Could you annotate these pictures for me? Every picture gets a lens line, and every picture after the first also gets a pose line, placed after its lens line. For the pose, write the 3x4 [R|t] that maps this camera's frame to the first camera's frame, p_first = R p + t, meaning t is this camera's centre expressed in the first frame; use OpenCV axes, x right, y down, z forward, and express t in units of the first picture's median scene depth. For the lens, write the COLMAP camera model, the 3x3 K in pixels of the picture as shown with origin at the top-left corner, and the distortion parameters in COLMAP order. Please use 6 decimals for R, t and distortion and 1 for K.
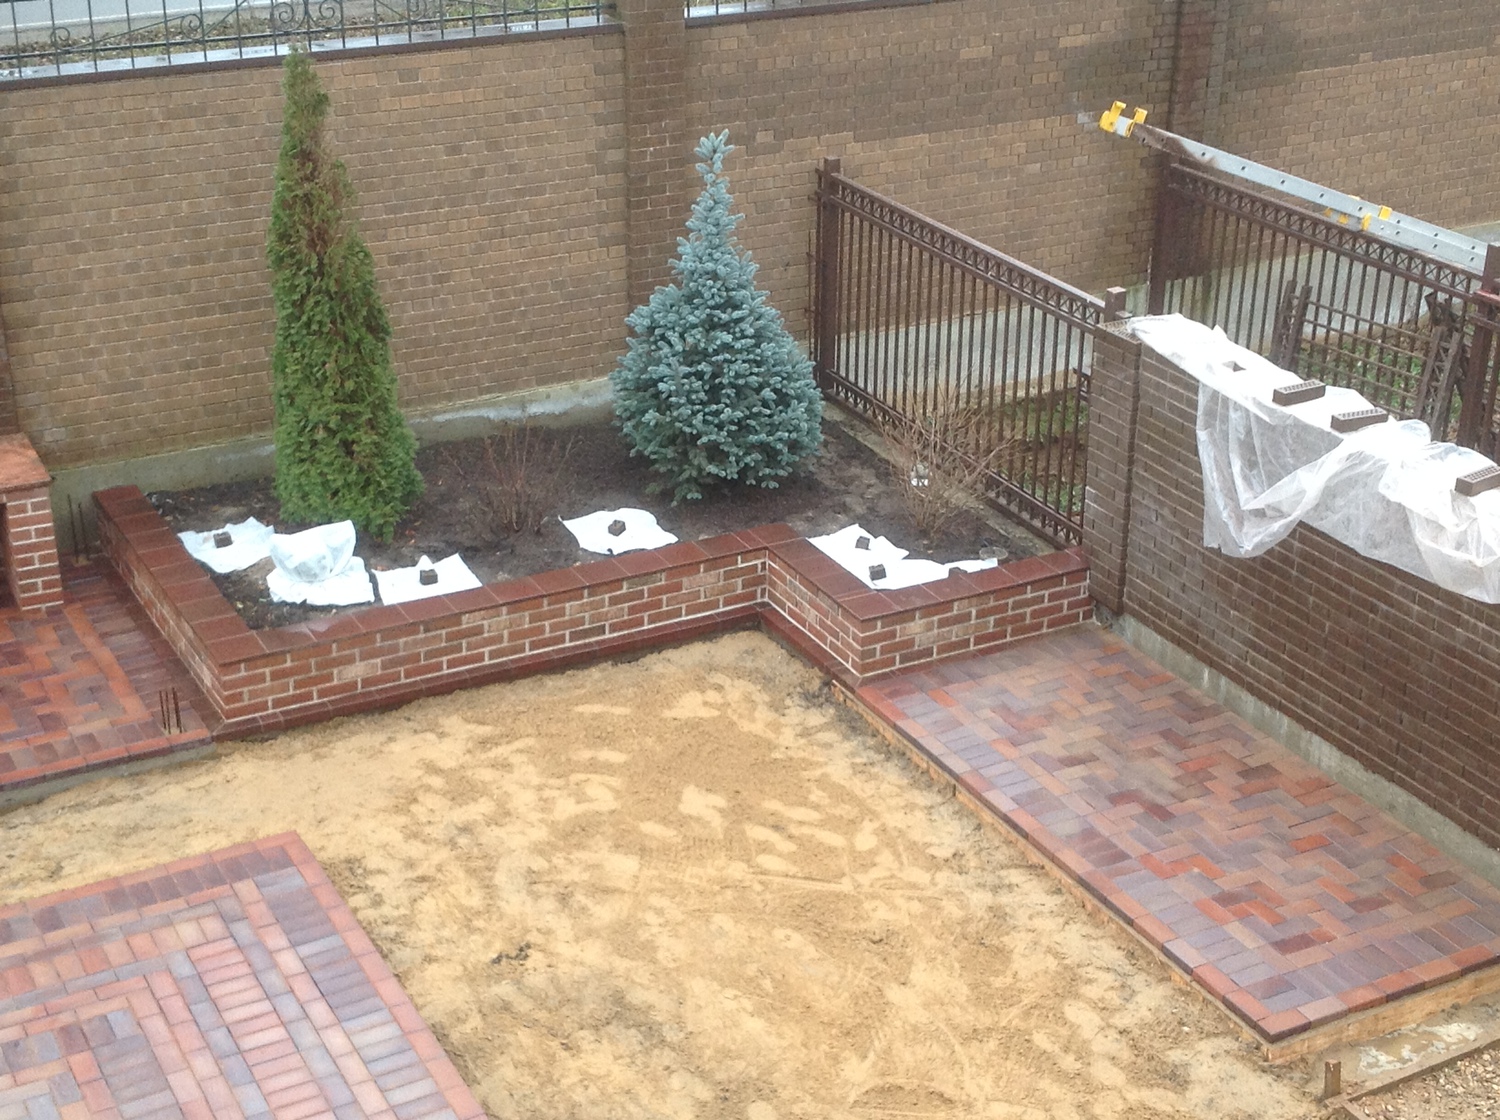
lens RADIAL K [[2239.9, 0, 764.5], [0, 2239.9, 570.1], [0, 0, 1]] dist [0.134043, 0.000000]
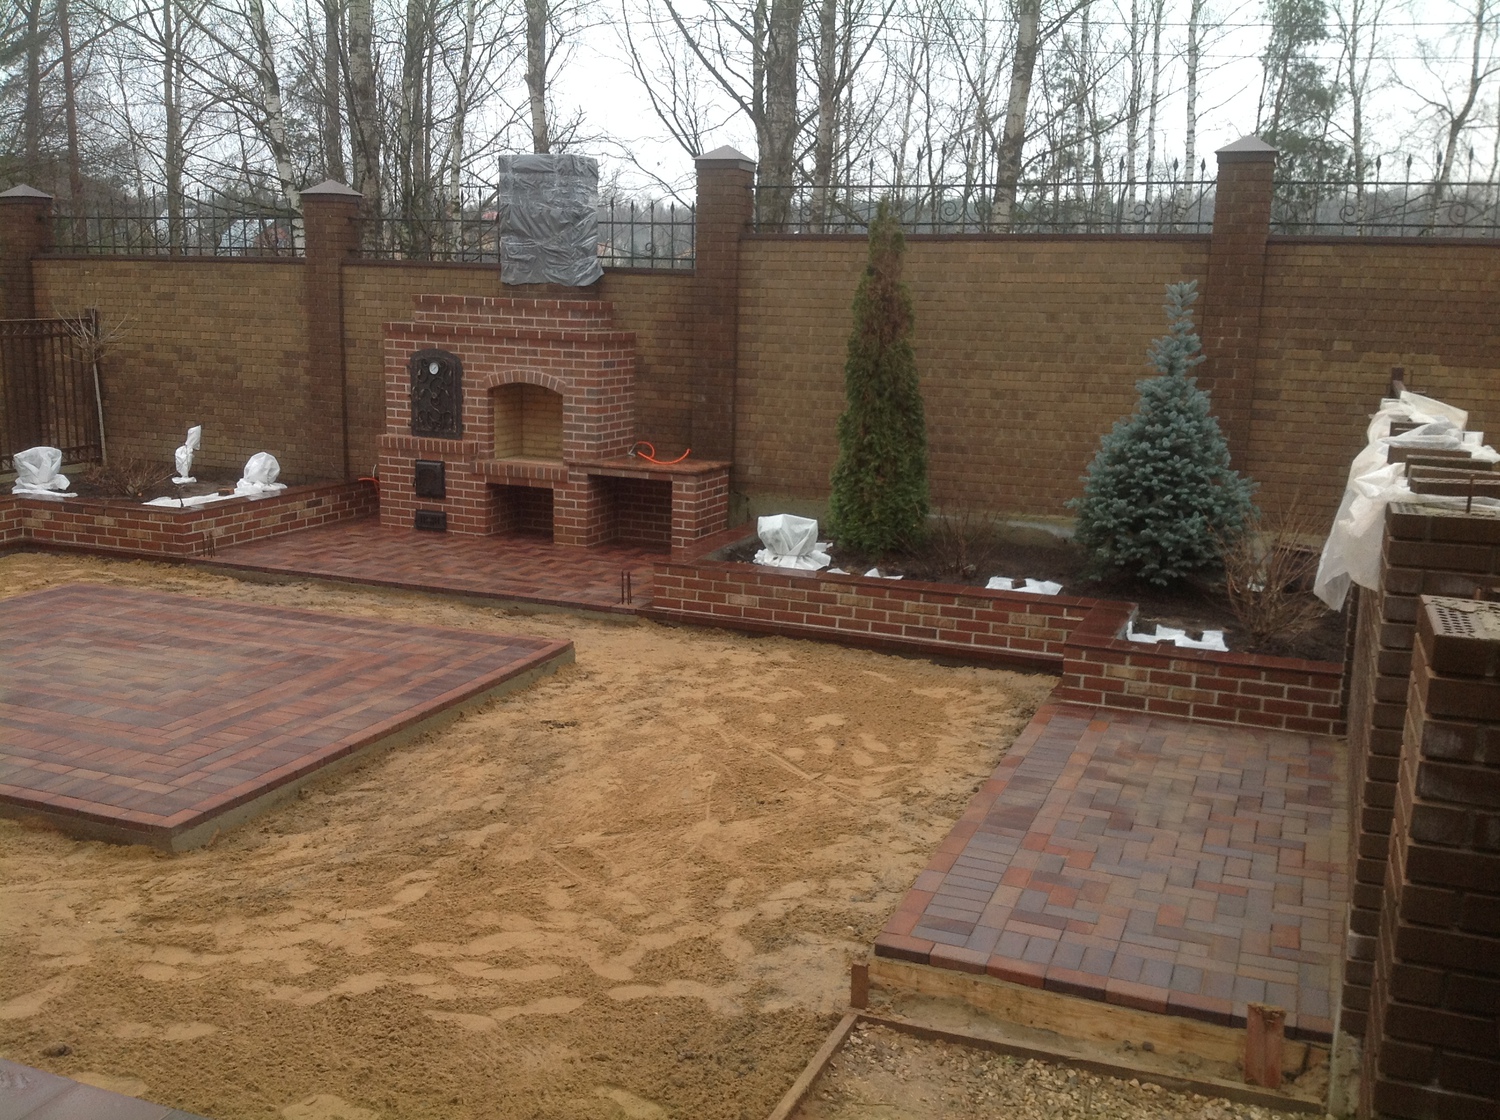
lens RADIAL K [[1427.3, 0, 747.2], [0, 1427.3, 556.4], [0, 0, 1]] dist [0.065106, 0.000000]
pose [[0.640373, 0.147455, -0.753777, 0.473118], [-0.338934, 0.934927, -0.105050, 0.110465], [0.689236, 0.322752, 0.648680, 0.436449]]
